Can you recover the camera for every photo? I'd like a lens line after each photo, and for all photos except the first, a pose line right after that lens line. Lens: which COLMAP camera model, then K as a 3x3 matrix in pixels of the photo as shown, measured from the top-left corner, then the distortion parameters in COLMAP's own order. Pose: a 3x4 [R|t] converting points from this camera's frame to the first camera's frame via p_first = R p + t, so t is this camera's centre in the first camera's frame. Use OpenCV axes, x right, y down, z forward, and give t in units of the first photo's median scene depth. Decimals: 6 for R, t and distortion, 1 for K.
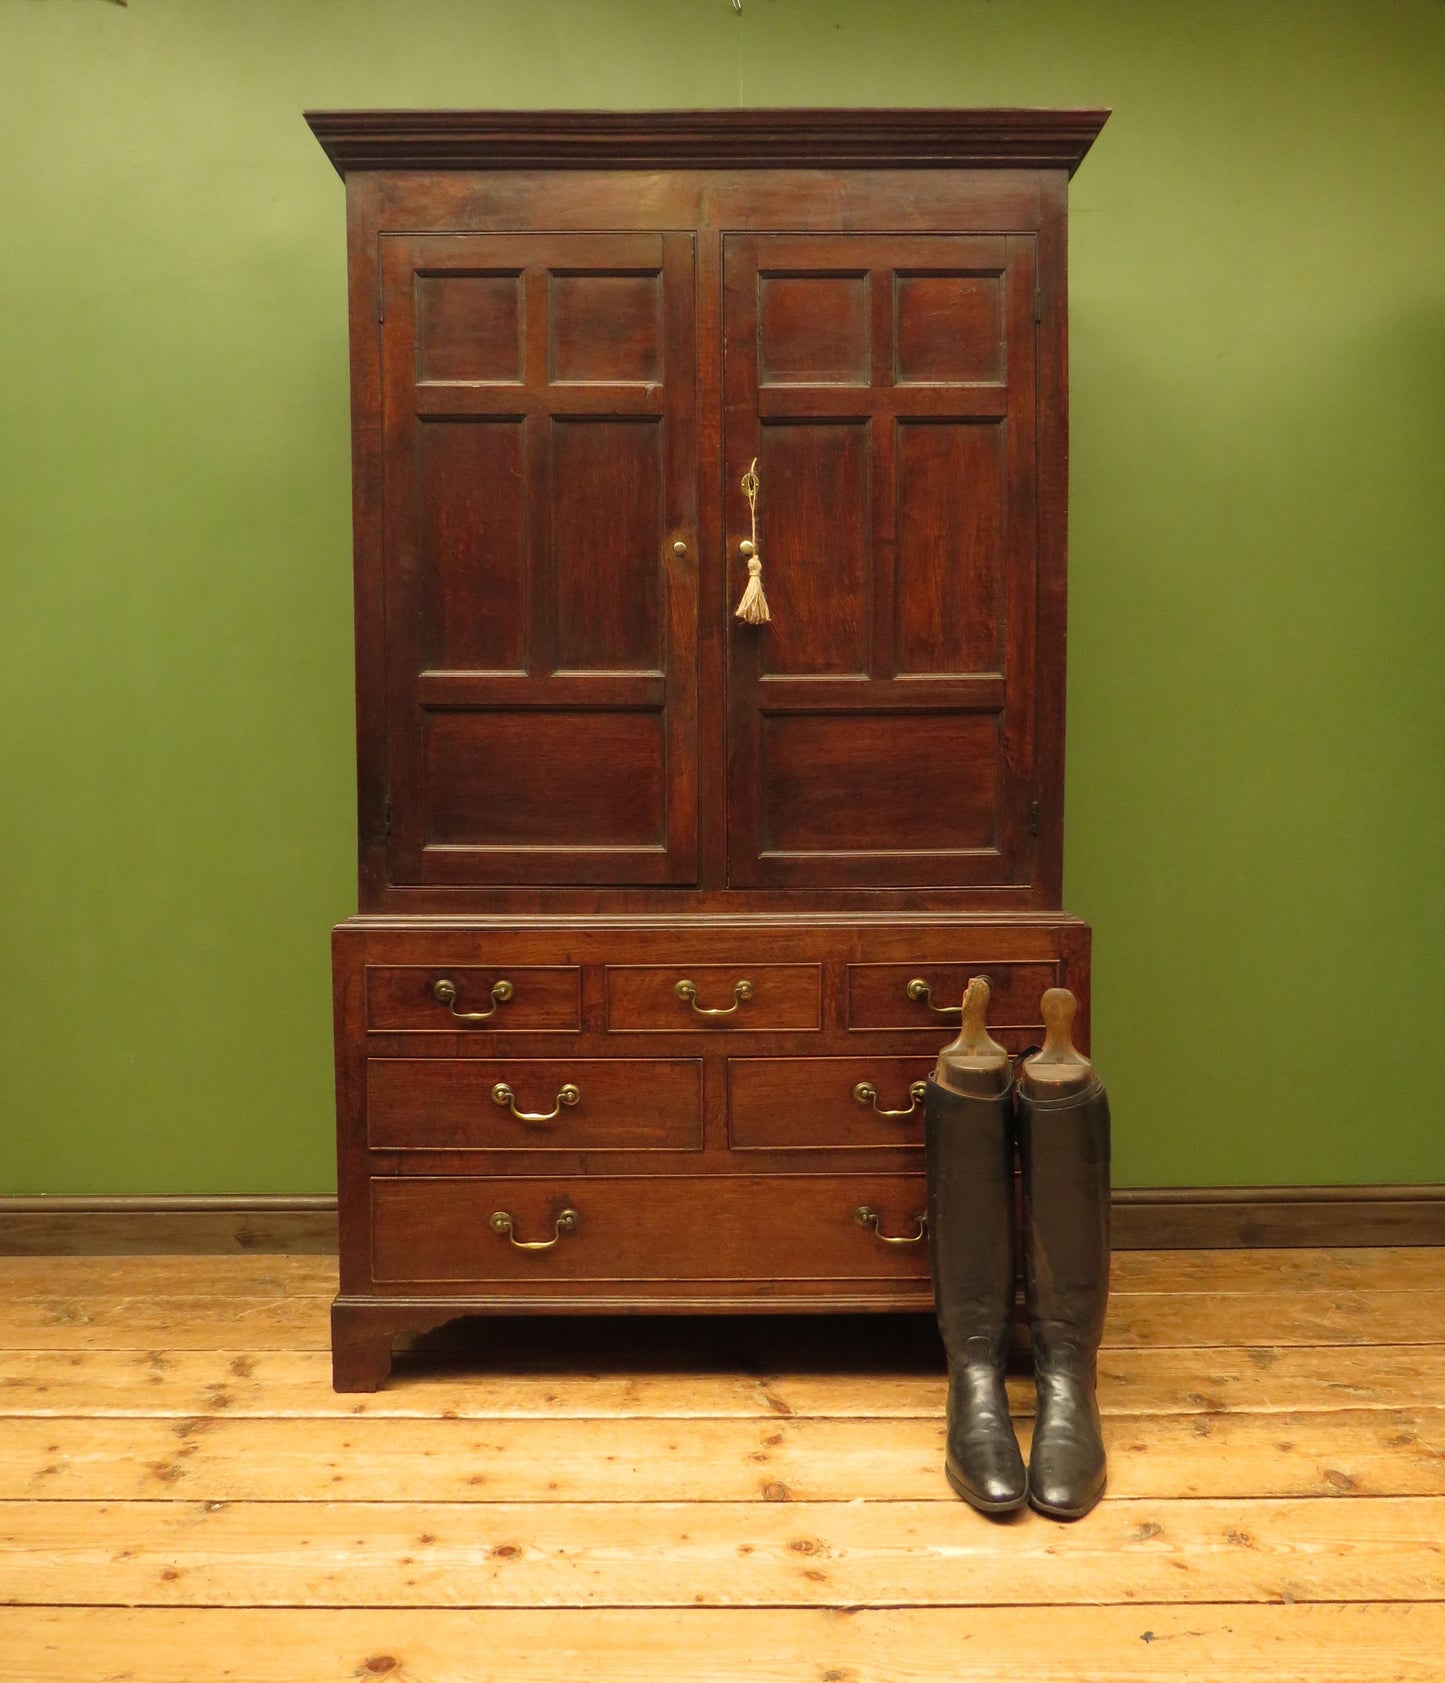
lens RADIAL K [[1343.8, 0, 719.4], [0, 1343.8, 834.0], [0, 0, 1]] dist [-0.046994, 0.001876]
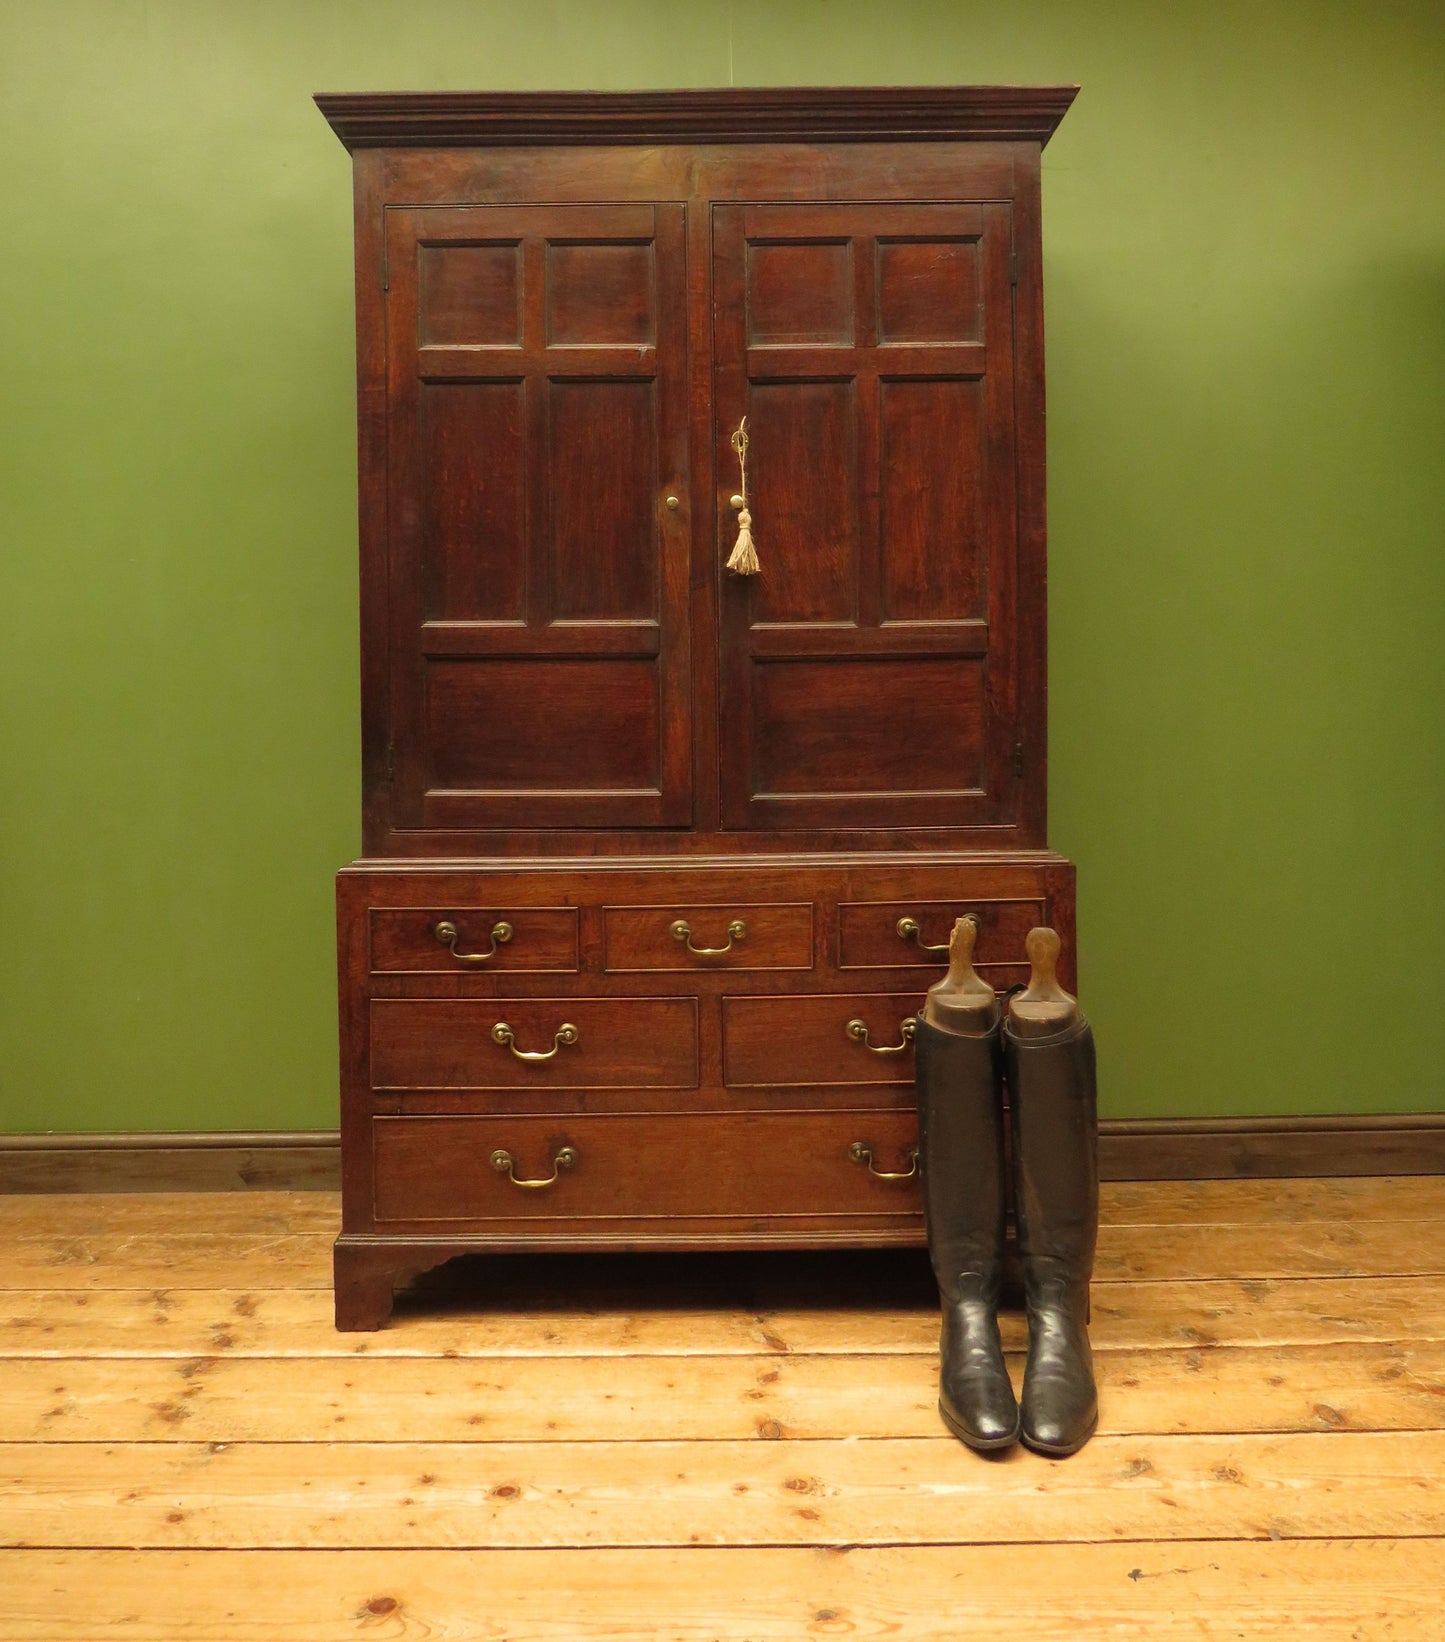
lens RADIAL K [[1348.1, 0, 719.0], [0, 1348.1, 683.9], [0, 0, 1]] dist [-0.049394, 0.007824]
pose [[0.999968, -0.007464, -0.002995, 0.008522], [0.007304, 0.998720, -0.050043, -0.019989], [0.003365, 0.050019, 0.998743, -0.035696]]
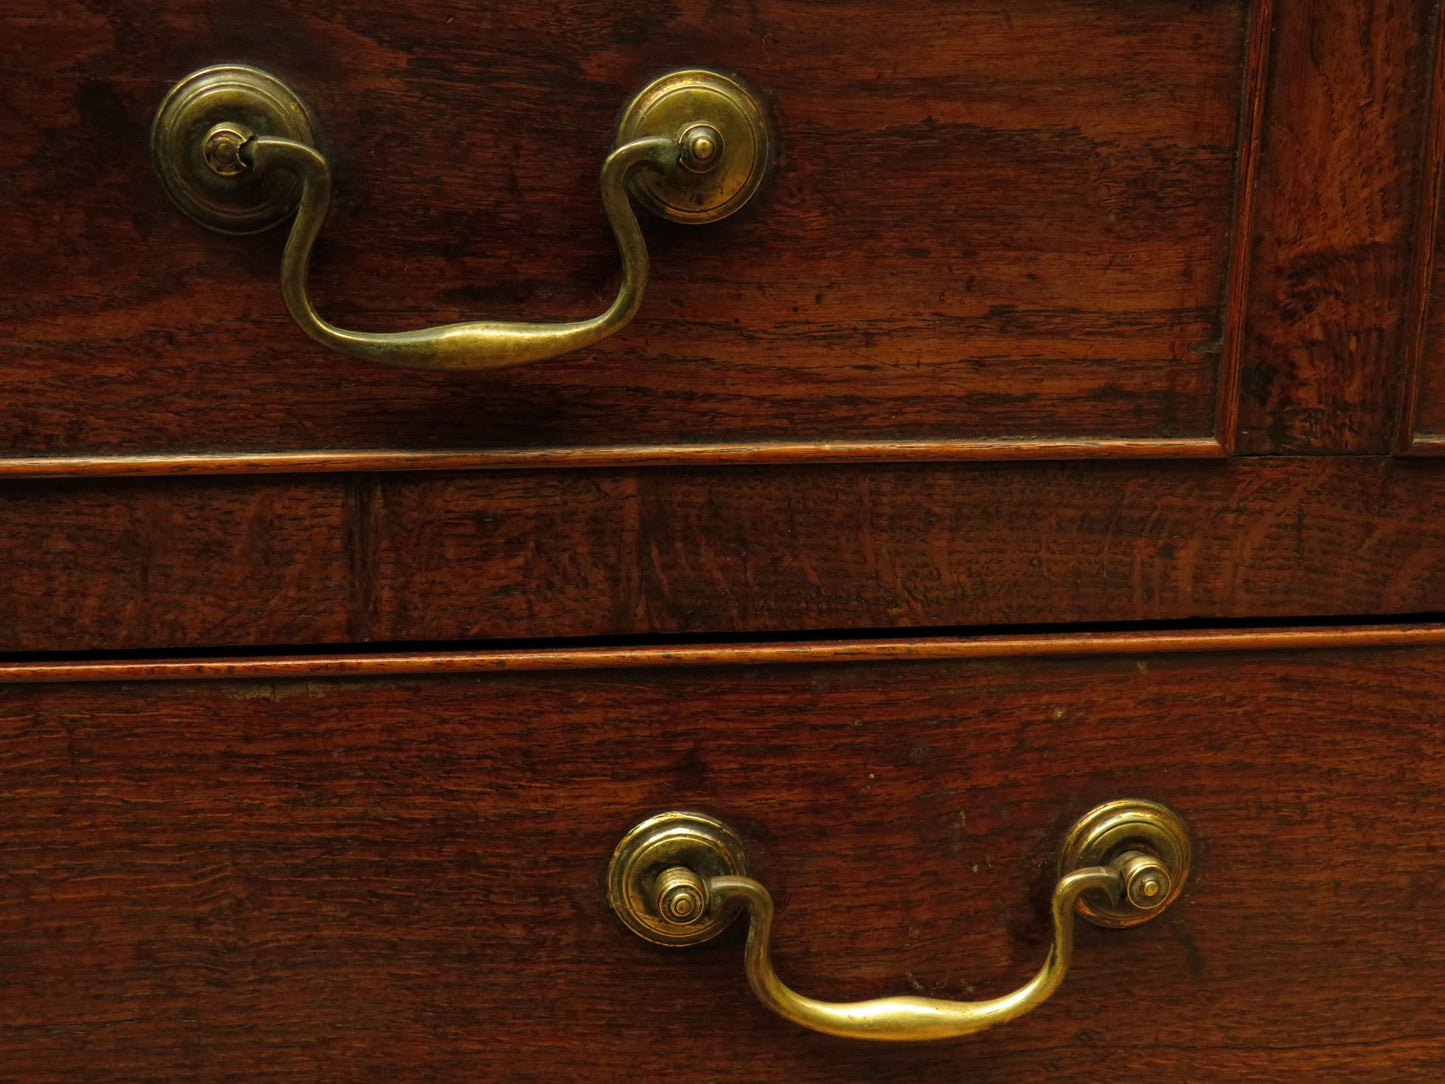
lens RADIAL K [[1777.3, 0, 722.9], [0, 1777.3, 543.4], [0, 0, 1]] dist [-0.061301, 0.030953]
pose [[0.998055, -0.016526, 0.060117, -0.168950], [0.002858, 0.975342, 0.220681, 0.115930], [-0.062281, -0.220080, 0.973492, 0.821374]]
